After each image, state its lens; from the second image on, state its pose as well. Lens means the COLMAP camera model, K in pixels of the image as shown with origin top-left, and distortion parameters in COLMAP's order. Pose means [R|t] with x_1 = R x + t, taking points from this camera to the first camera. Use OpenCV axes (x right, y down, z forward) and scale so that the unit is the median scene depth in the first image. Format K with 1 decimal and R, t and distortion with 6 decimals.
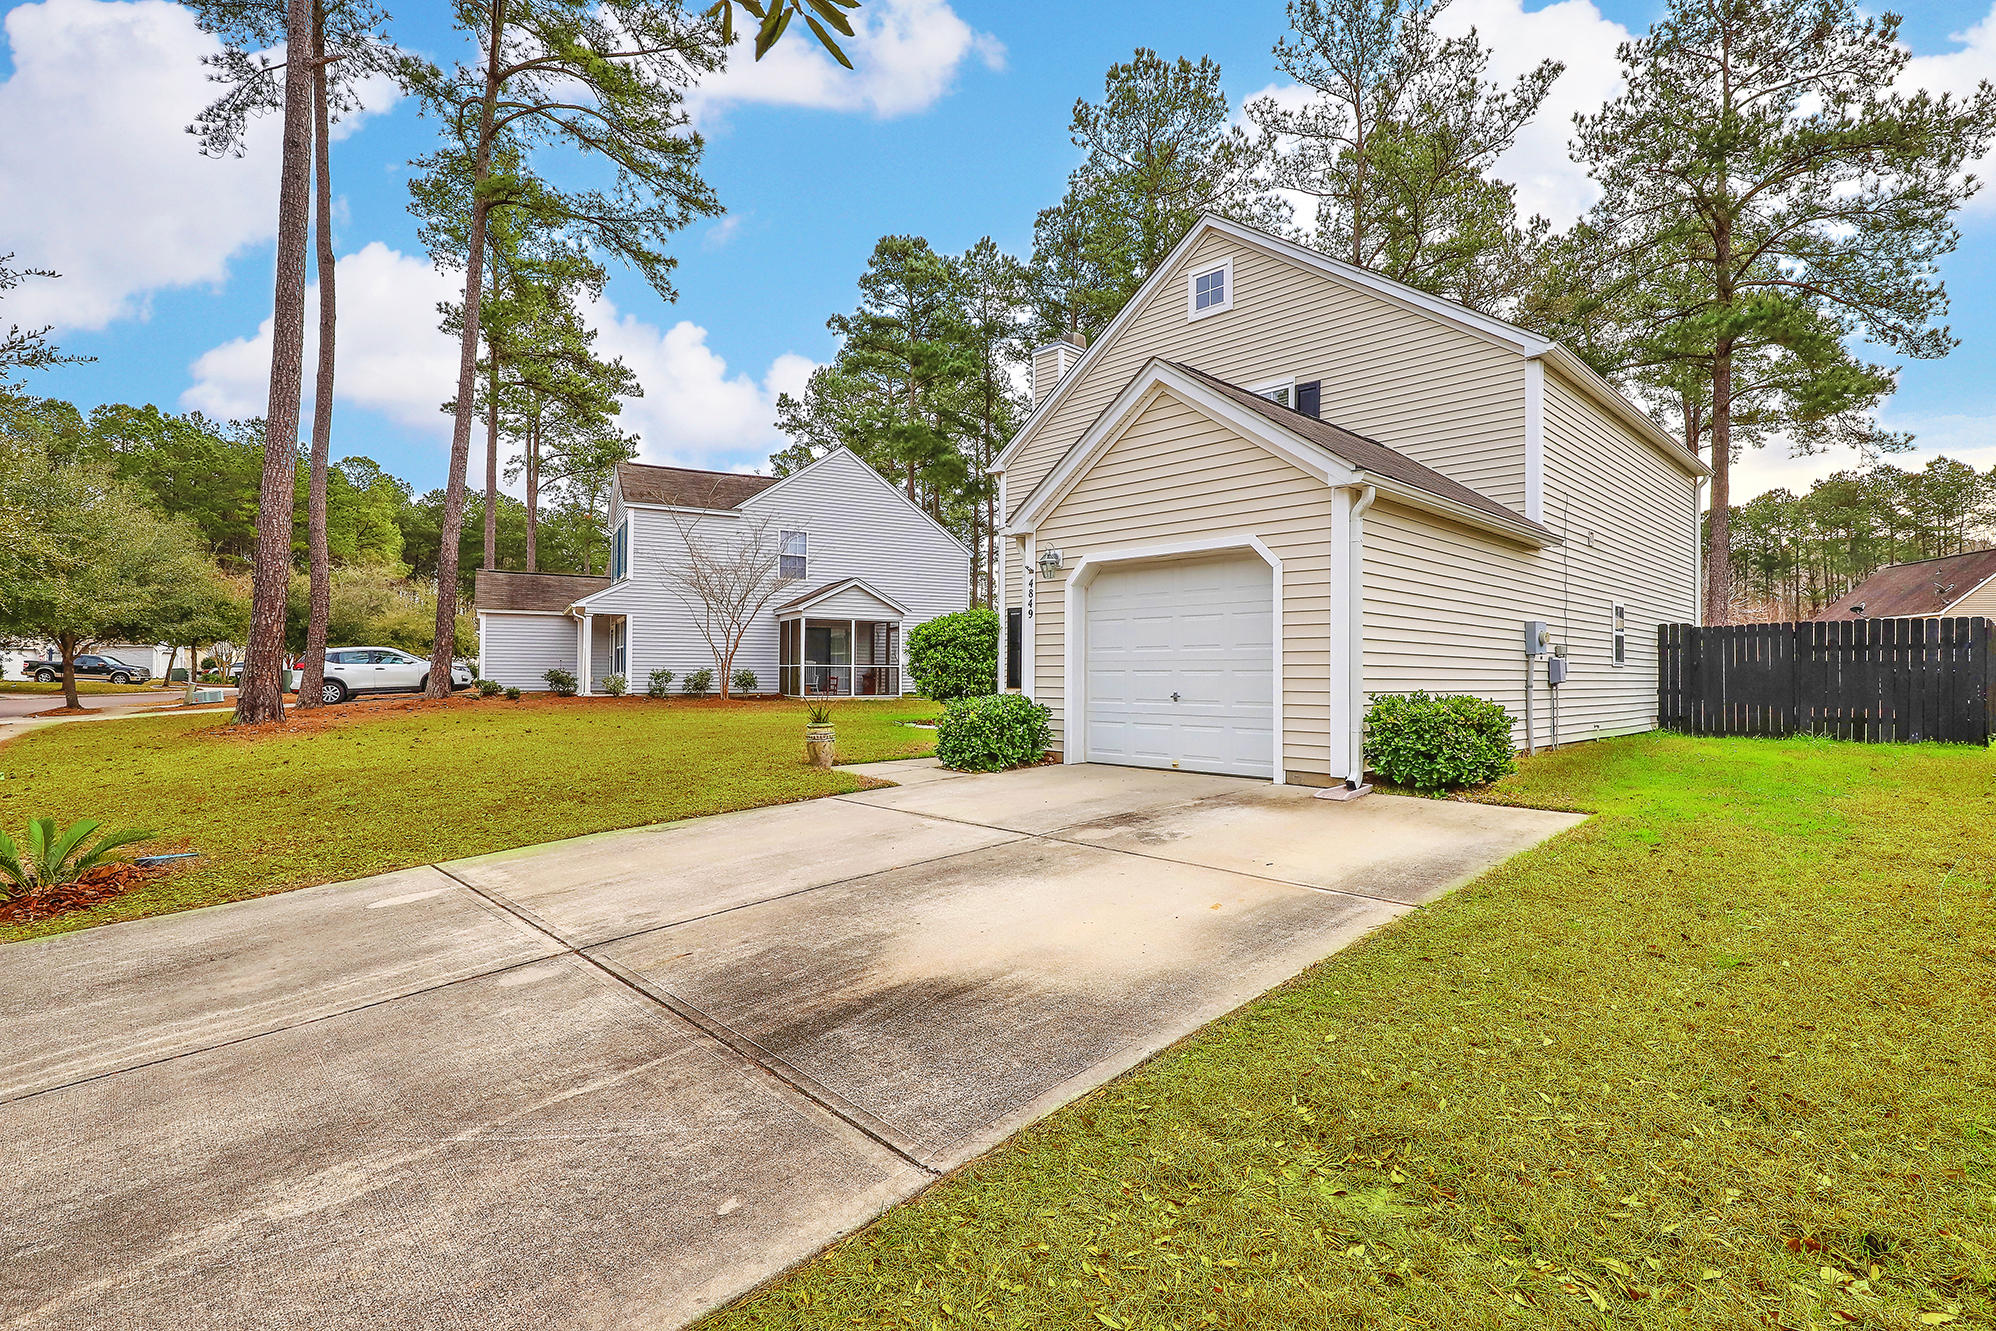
lens RADIAL K [[961.2, 0, 999.6], [0, 961.2, 670.2], [0, 0, 1]] dist [0.003808, -0.000929]
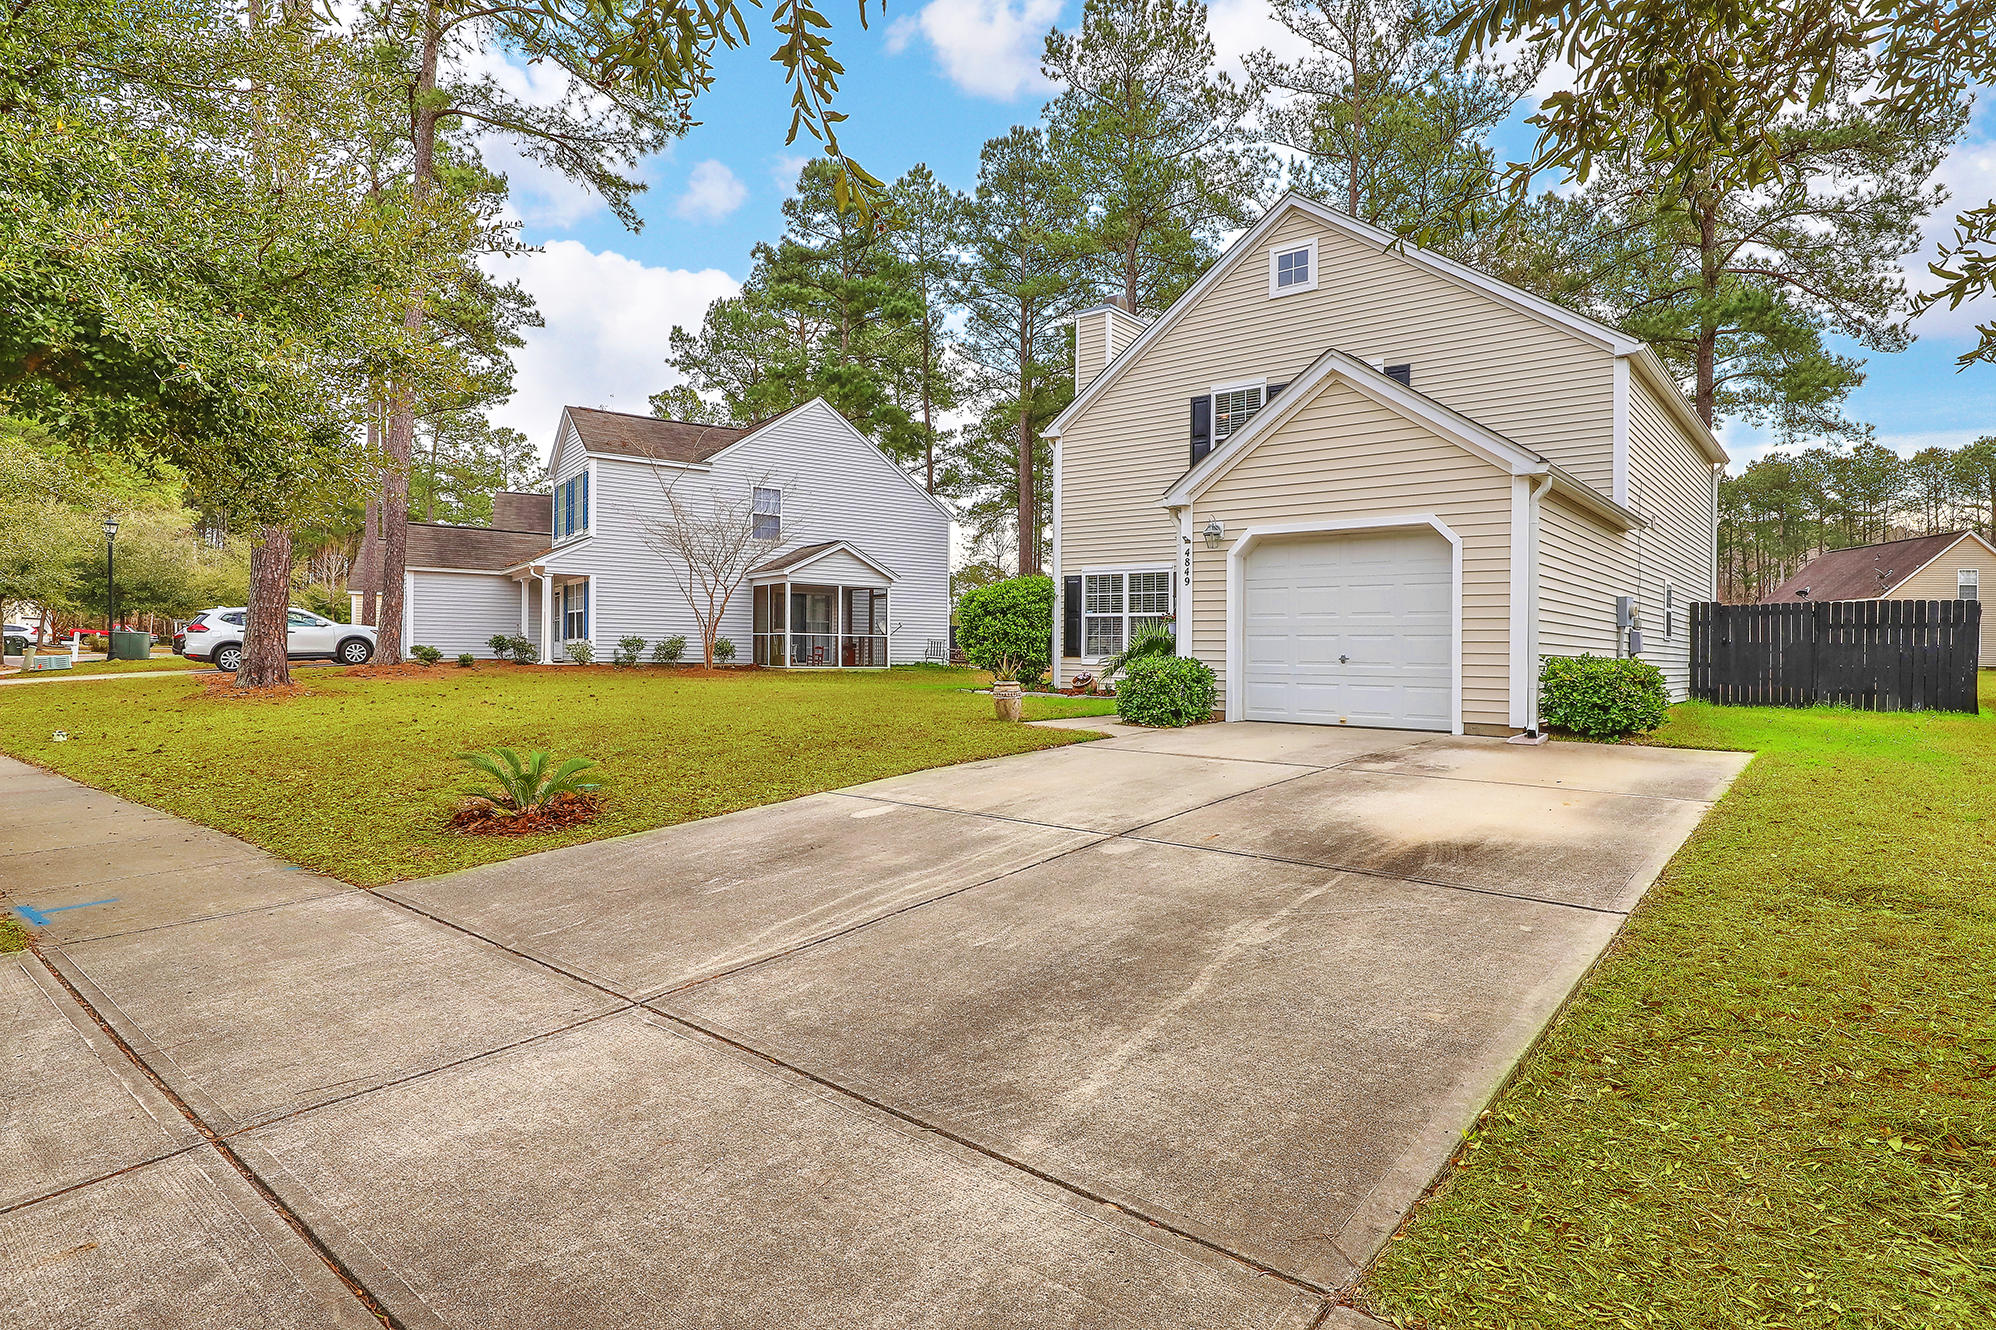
lens RADIAL K [[1080.0, 0, 1007.0], [0, 1080.0, 660.9], [0, 0, 1]] dist [-0.000754, 0.001842]
pose [[0.993904, 0.010007, 0.109797, -0.105602], [-0.011437, 0.999858, 0.012400, 0.005838], [-0.109657, -0.013581, 0.993877, -0.058387]]
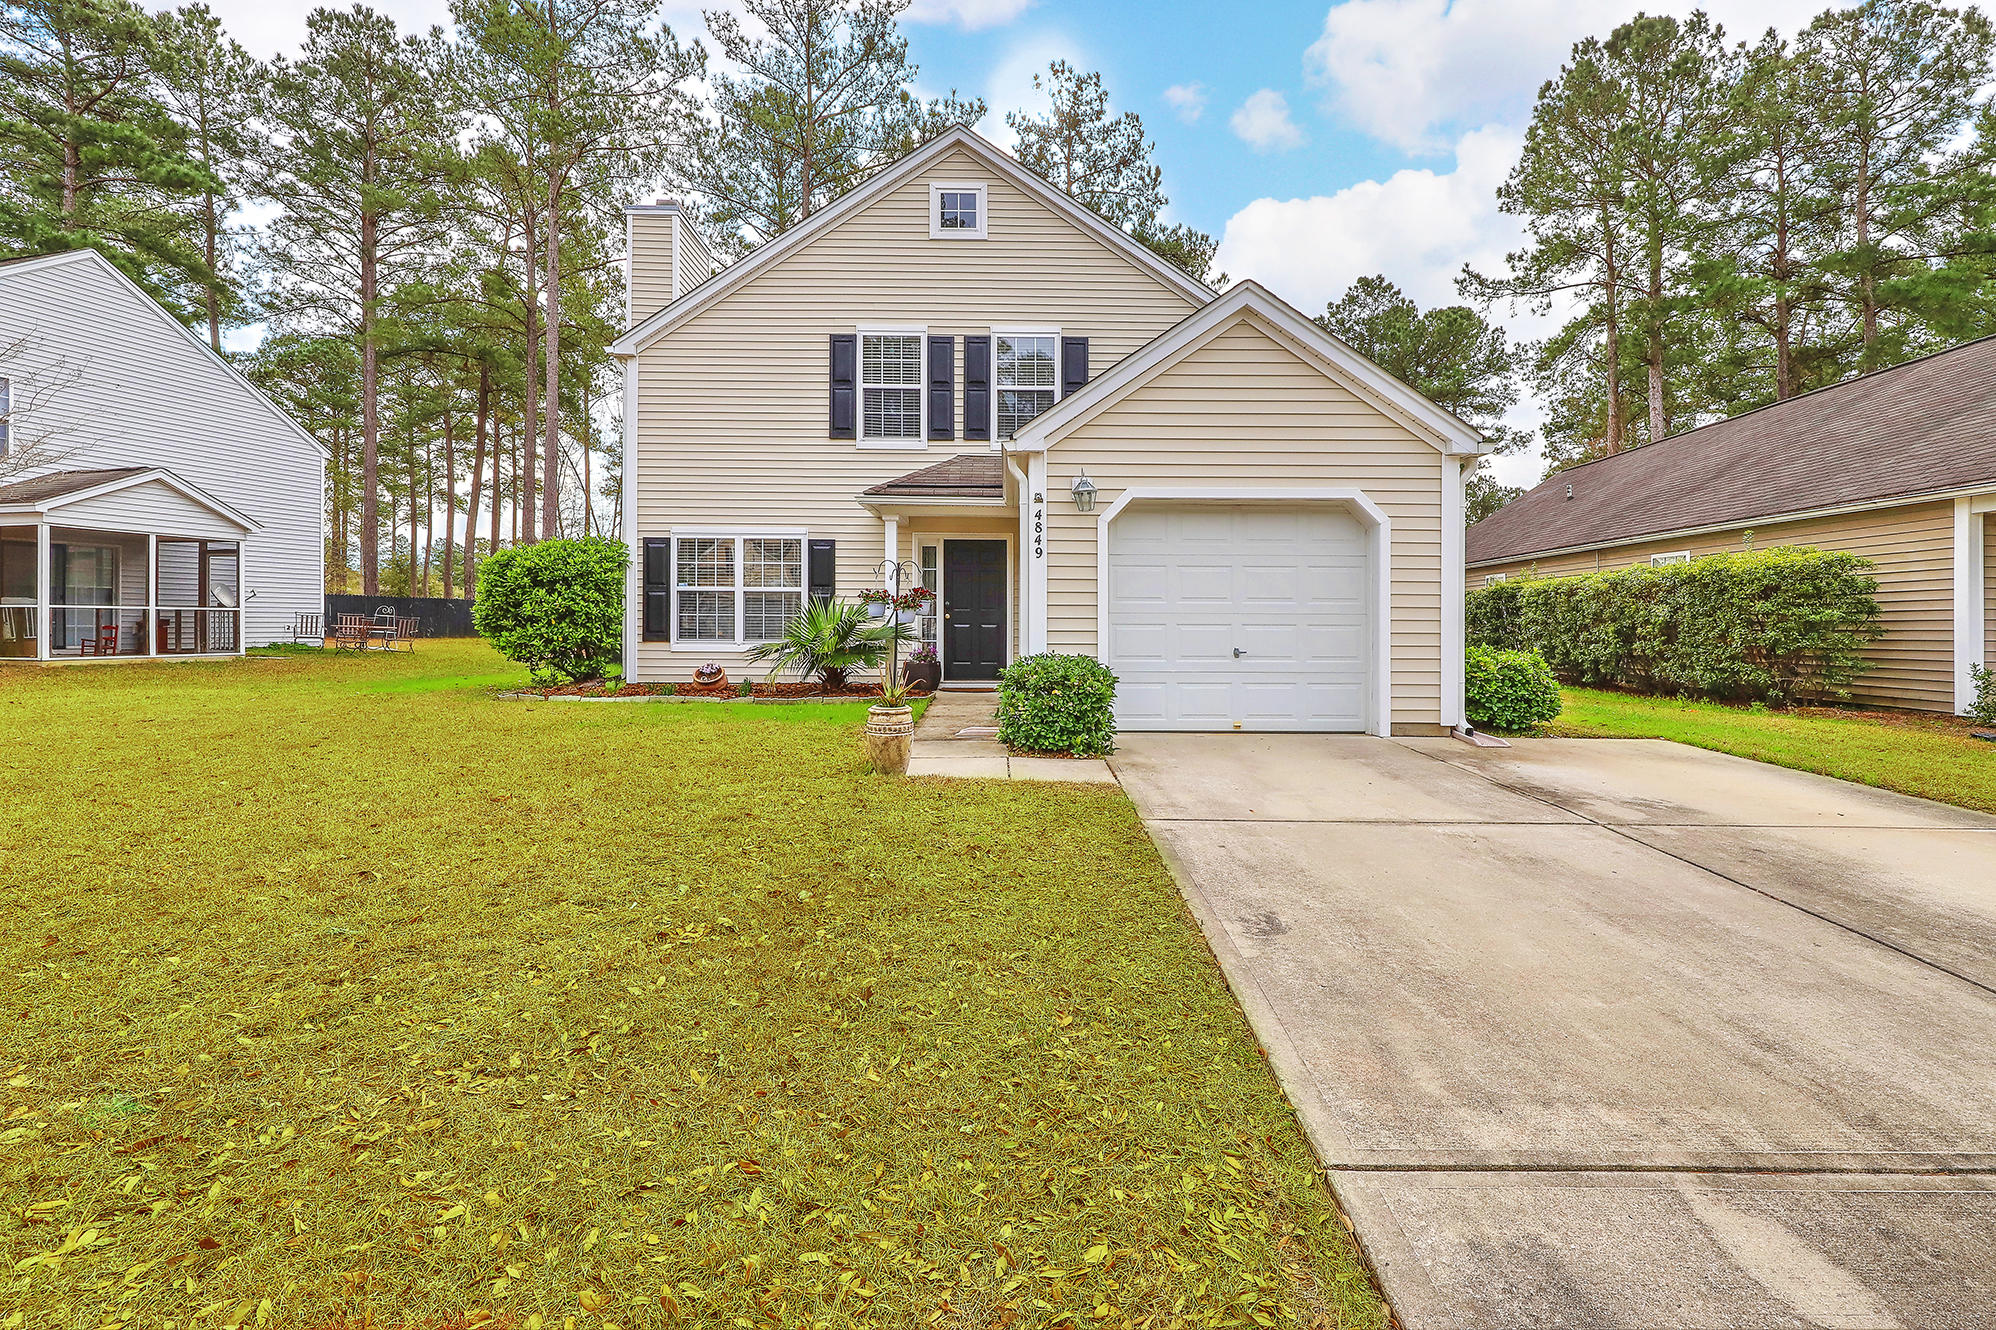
lens RADIAL K [[912.0, 0, 1071.7], [0, 912.0, 624.1], [0, 0, 1]] dist [0.002774, -0.004954]
pose [[0.677074, 0.000880, 0.735914, -0.181436], [-0.006879, 0.999963, 0.005134, -0.001206], [-0.735883, -0.008539, 0.677055, 0.165055]]
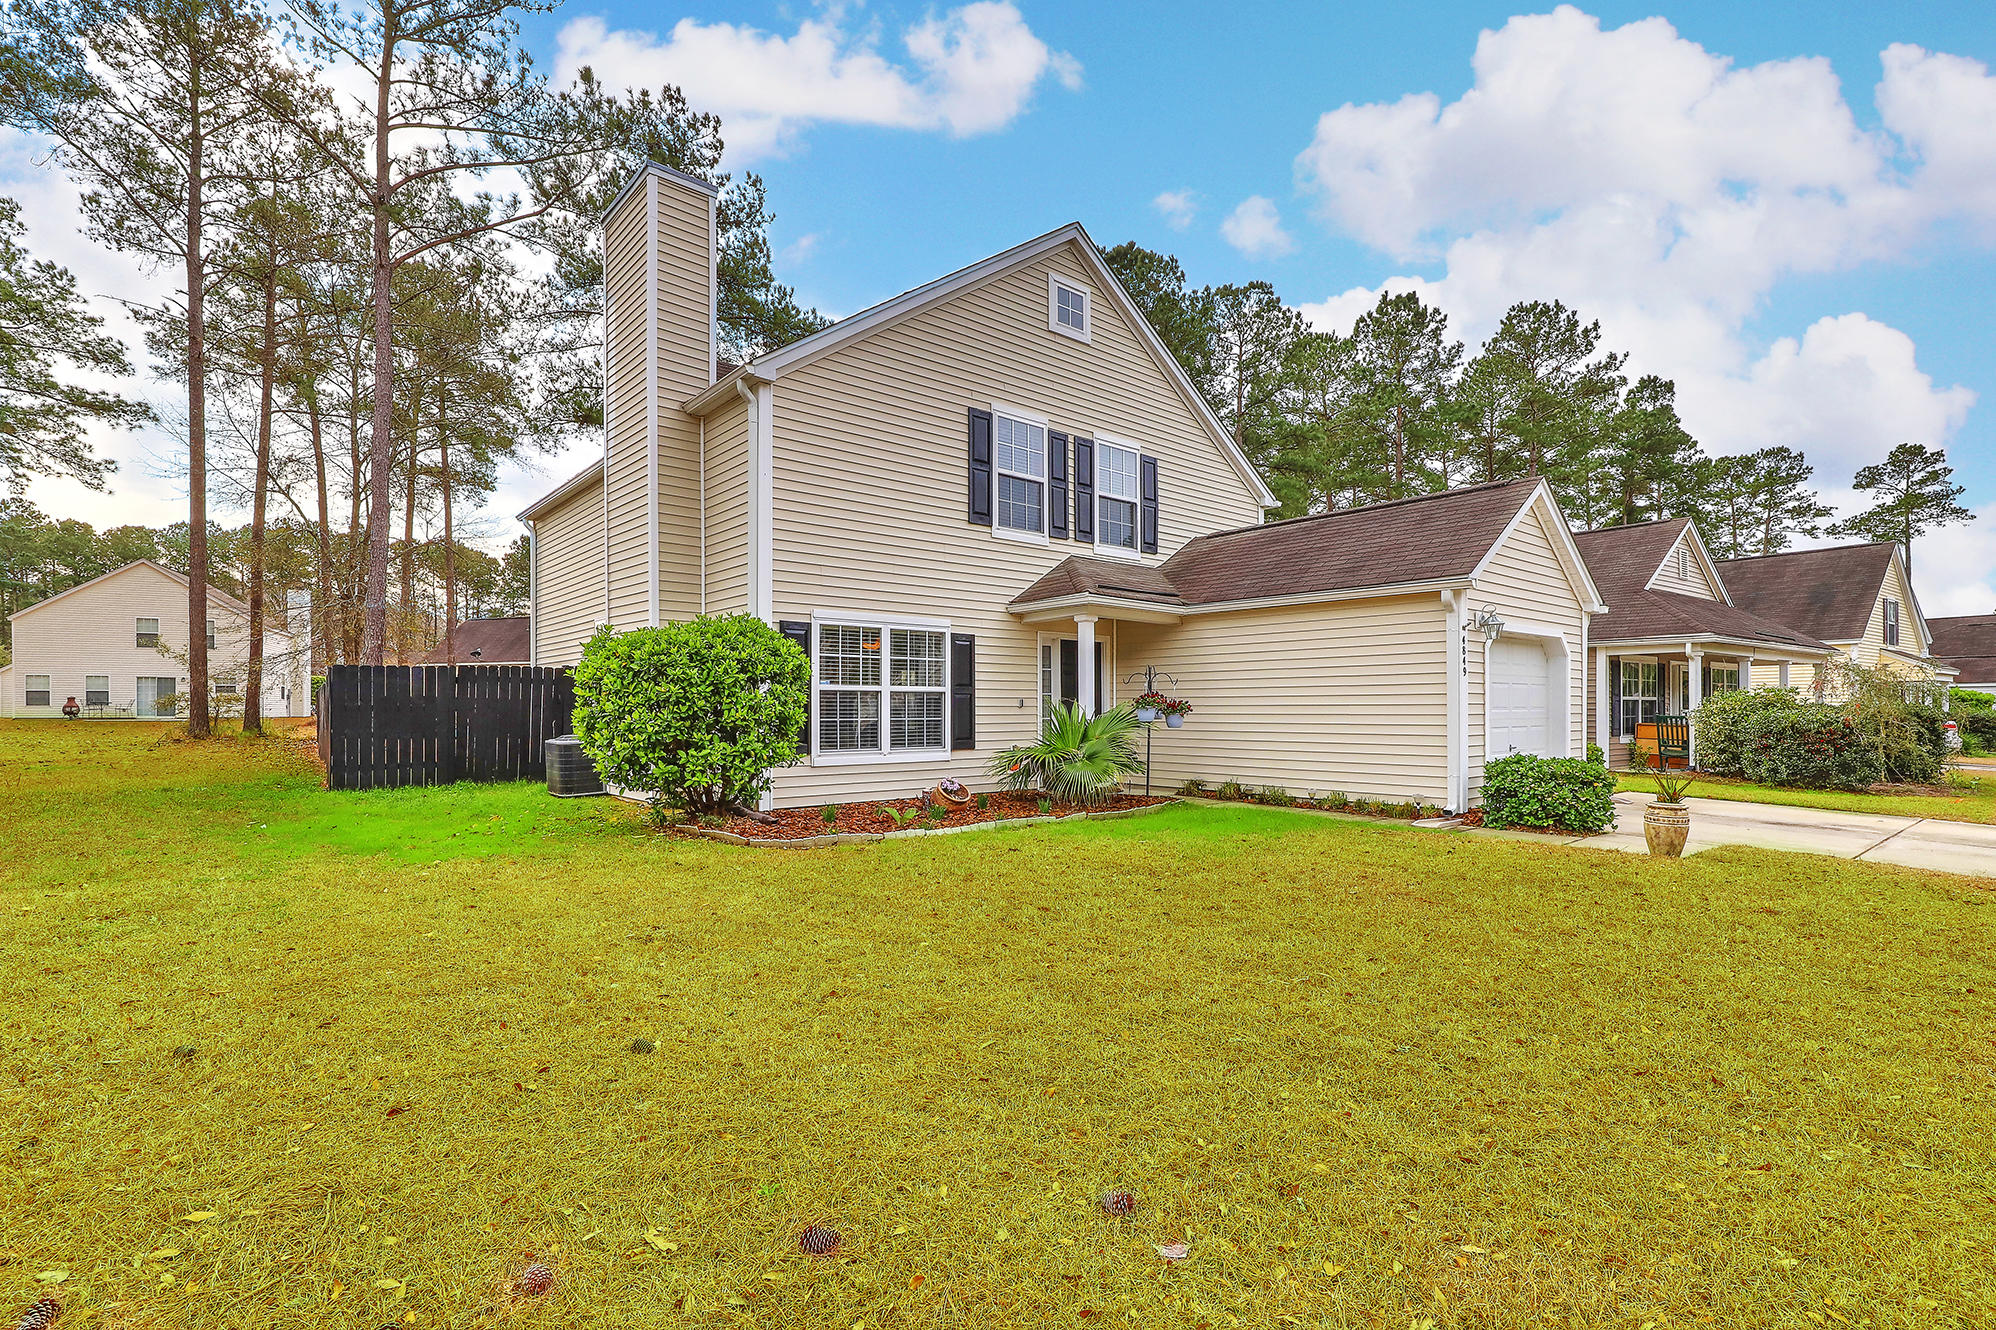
lens RADIAL K [[901.9, 0, 996.9], [0, 901.9, 702.4], [0, 0, 1]] dist [-0.000458, 0.000014]
pose [[0.060138, -0.002840, 0.998186, -0.332669], [-0.006550, 0.999973, 0.003240, -0.010717], [-0.998169, -0.006733, 0.060117, 0.521411]]
